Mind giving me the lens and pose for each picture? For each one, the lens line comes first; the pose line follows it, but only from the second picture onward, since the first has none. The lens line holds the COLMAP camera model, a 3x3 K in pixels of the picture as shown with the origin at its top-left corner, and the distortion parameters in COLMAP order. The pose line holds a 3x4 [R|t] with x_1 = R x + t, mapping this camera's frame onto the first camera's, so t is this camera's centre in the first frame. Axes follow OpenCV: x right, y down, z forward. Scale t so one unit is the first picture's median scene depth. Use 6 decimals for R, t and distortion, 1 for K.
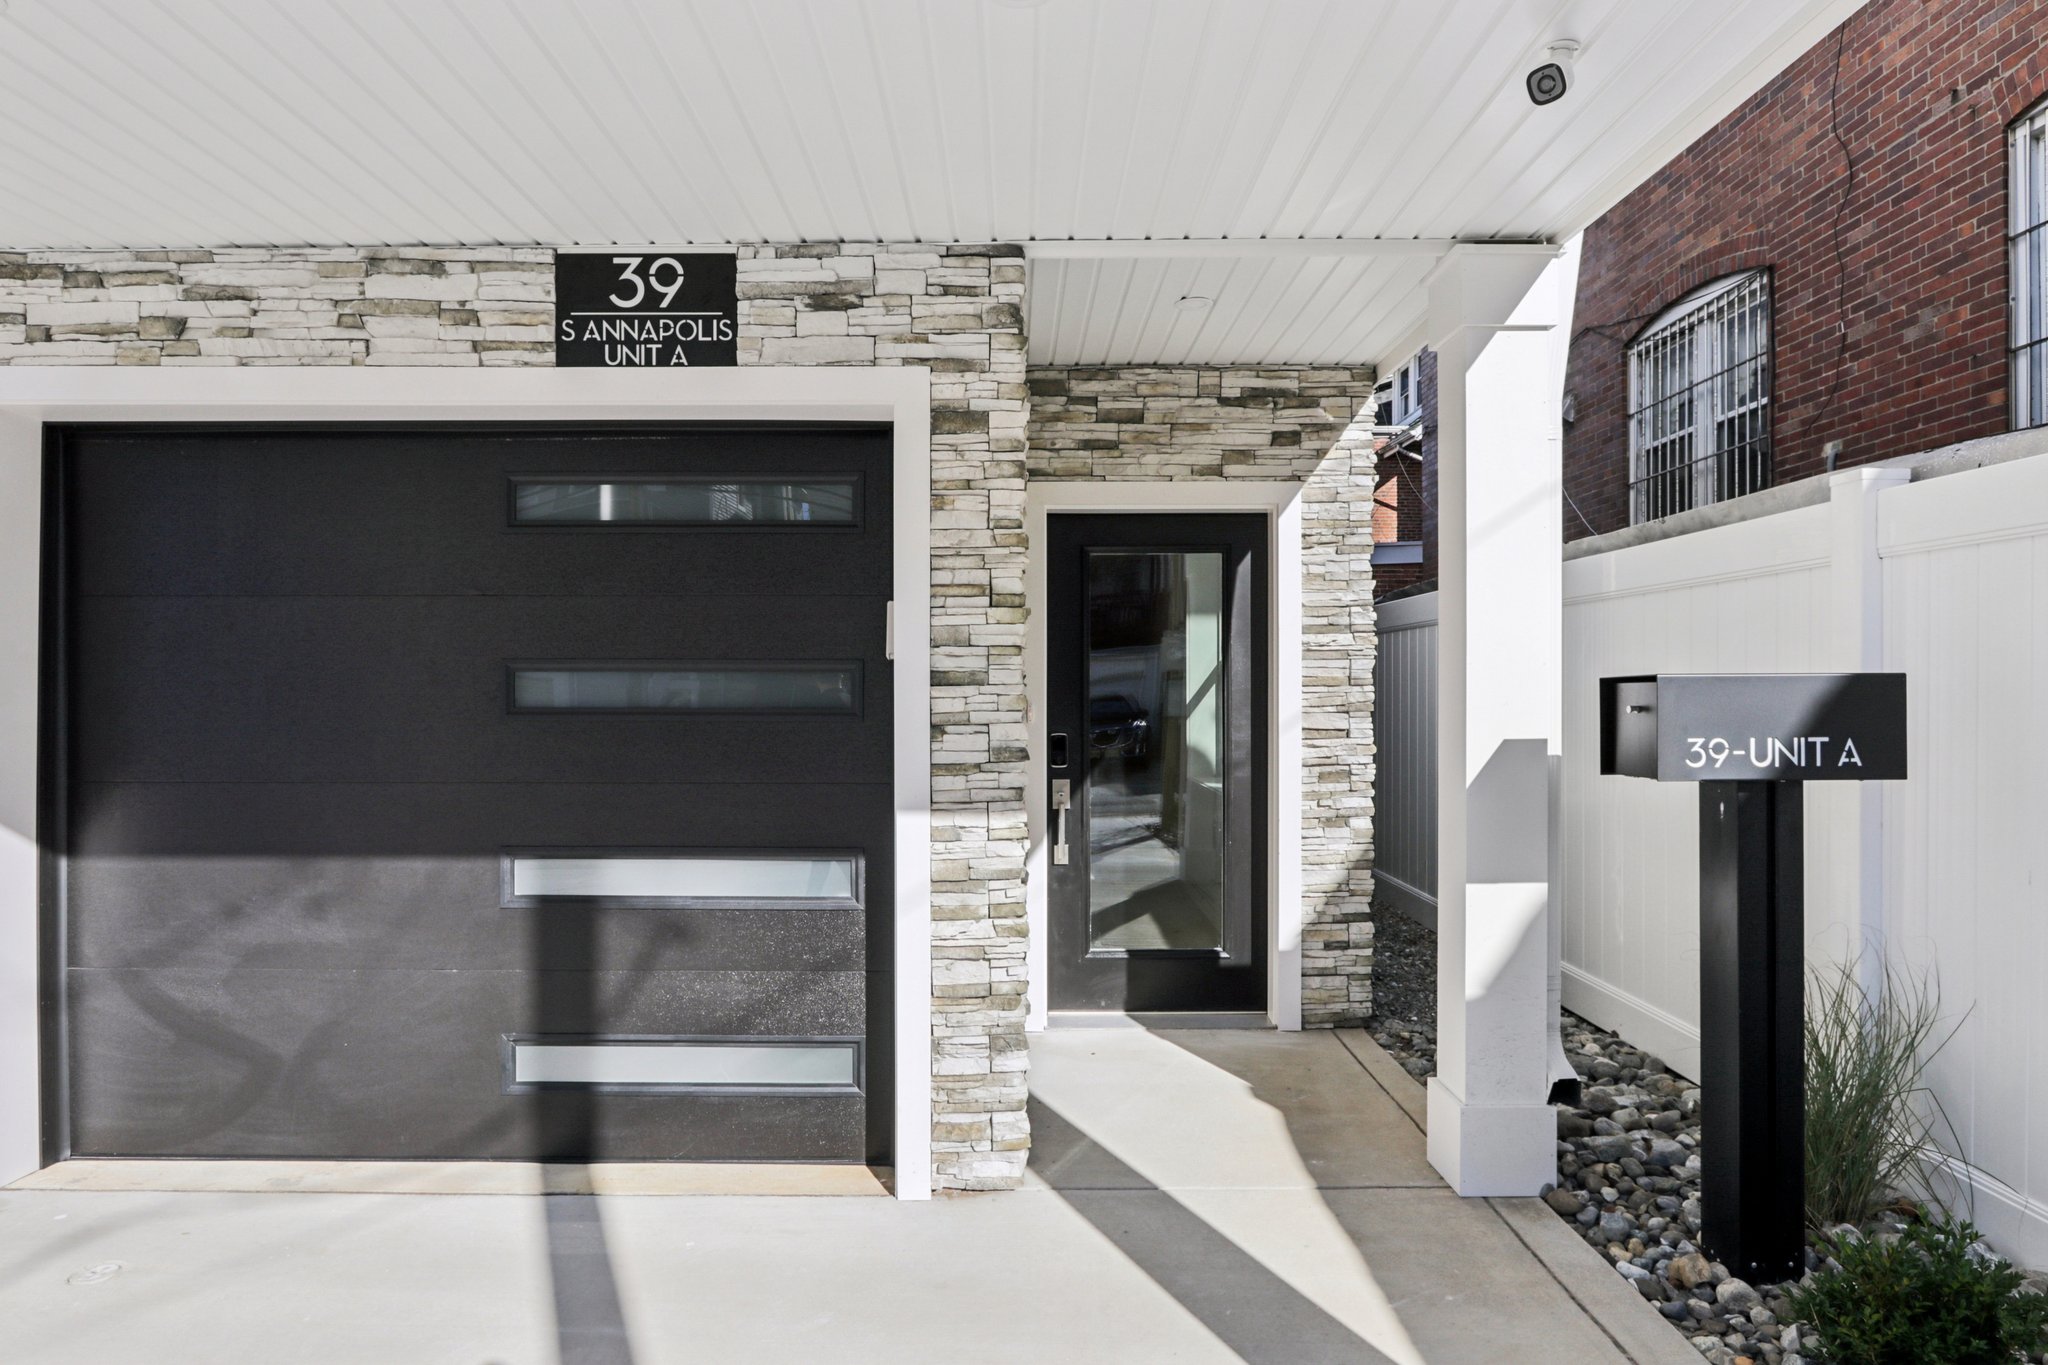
lens RADIAL K [[1221.7, 0, 1024.0], [0, 1221.7, 682.5], [0, 0, 1]] dist [-0.018233, 0.000234]
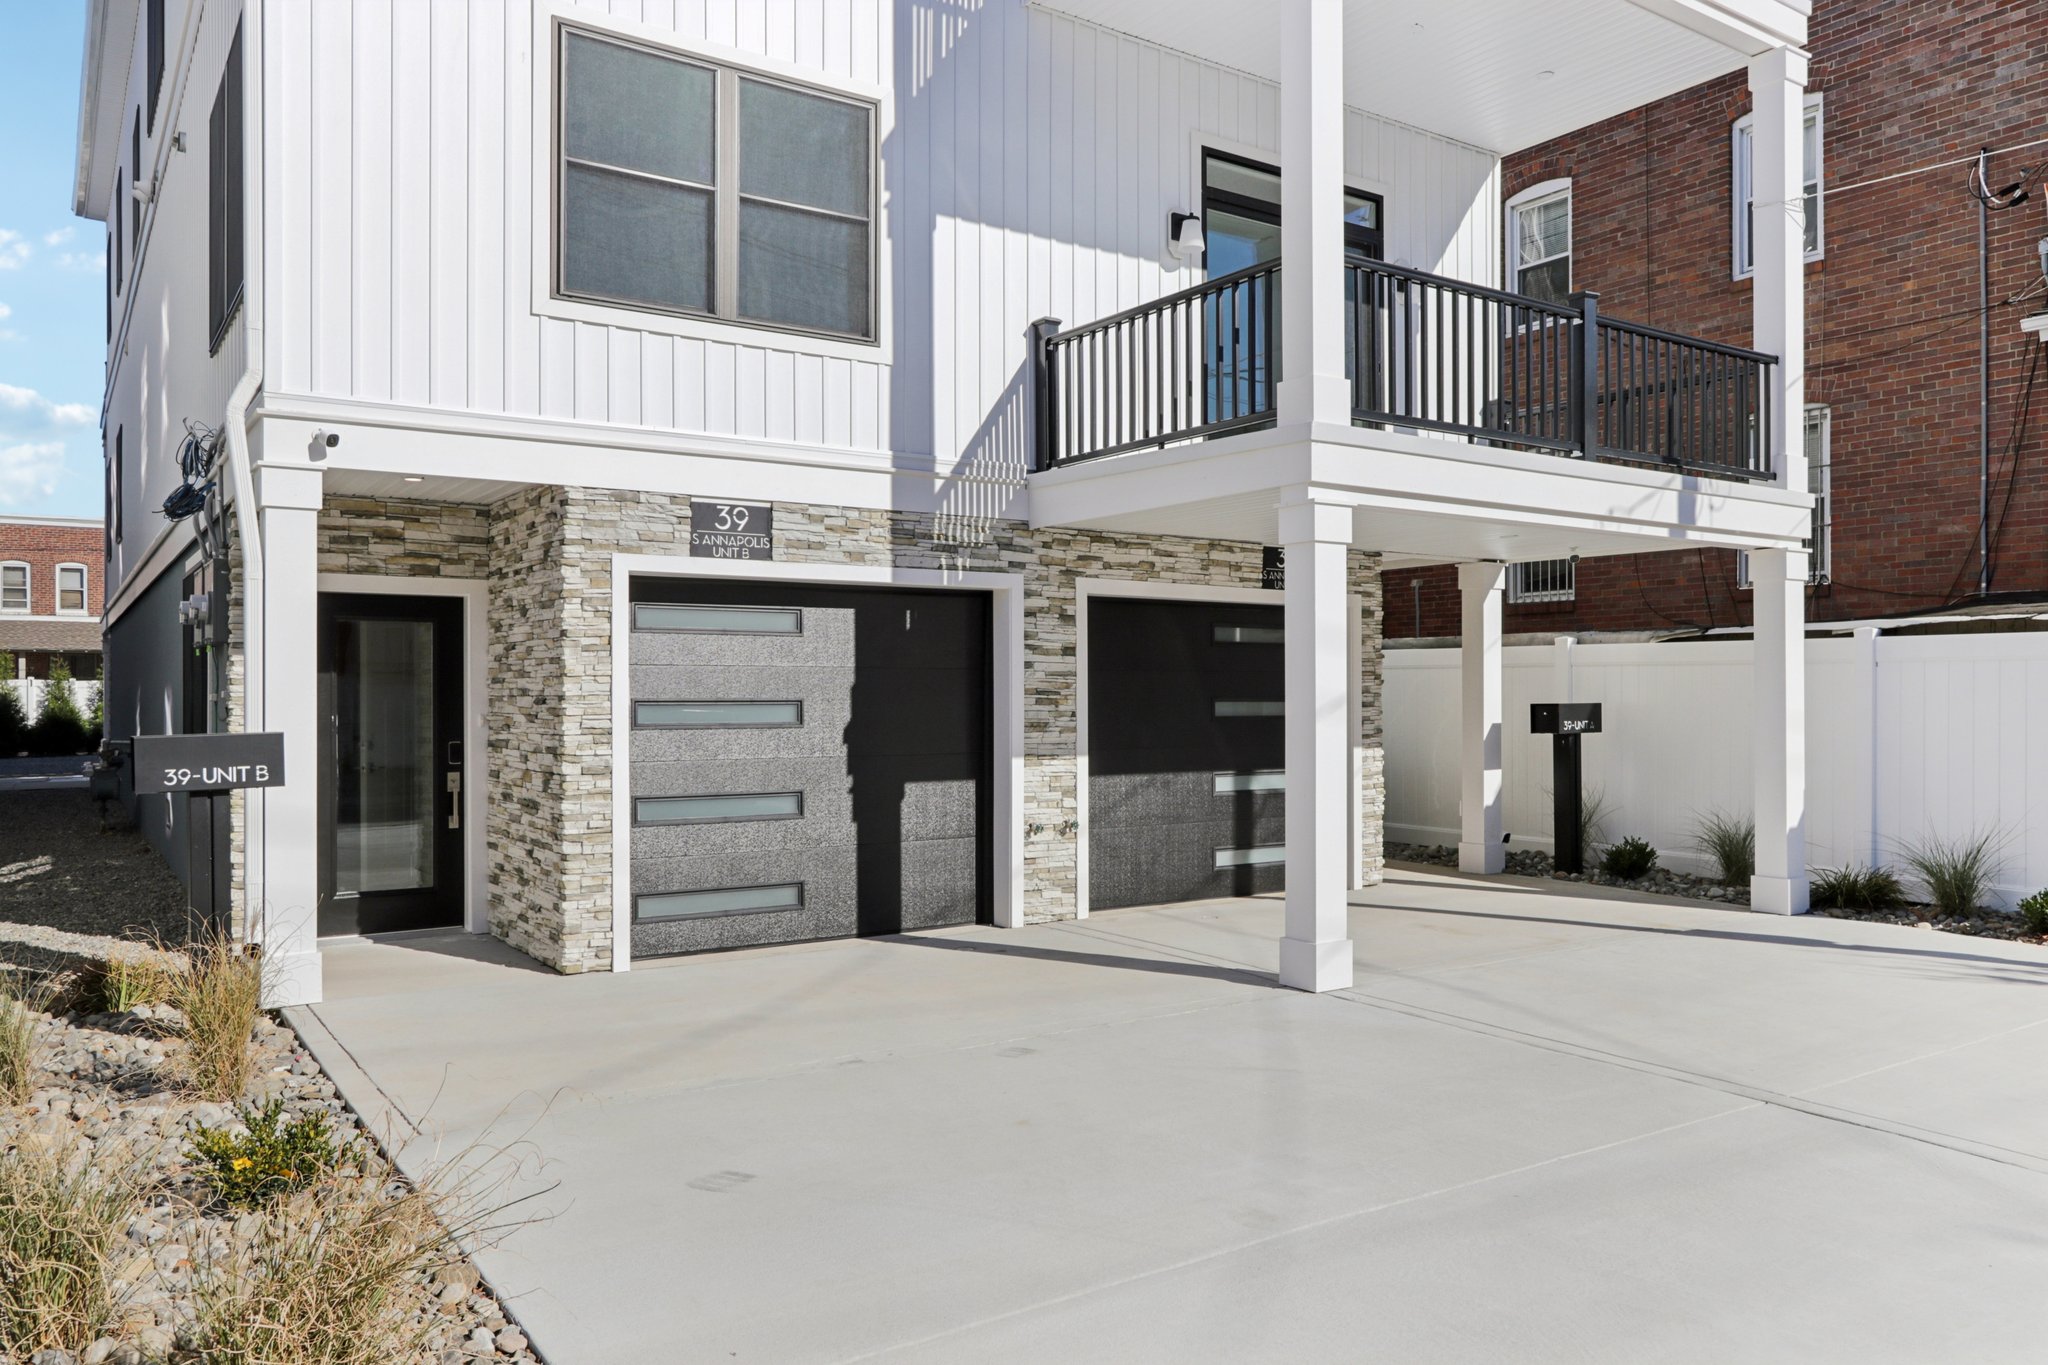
lens RADIAL K [[1442.1, 0, 1024.0], [0, 1442.1, 682.5], [0, 0, 1]] dist [-0.001216, -0.000013]
pose [[0.826917, 0.003880, 0.562310, -2.595388], [-0.003268, 0.999992, -0.002094, -0.045655], [-0.562314, -0.000106, 0.826924, -1.319056]]
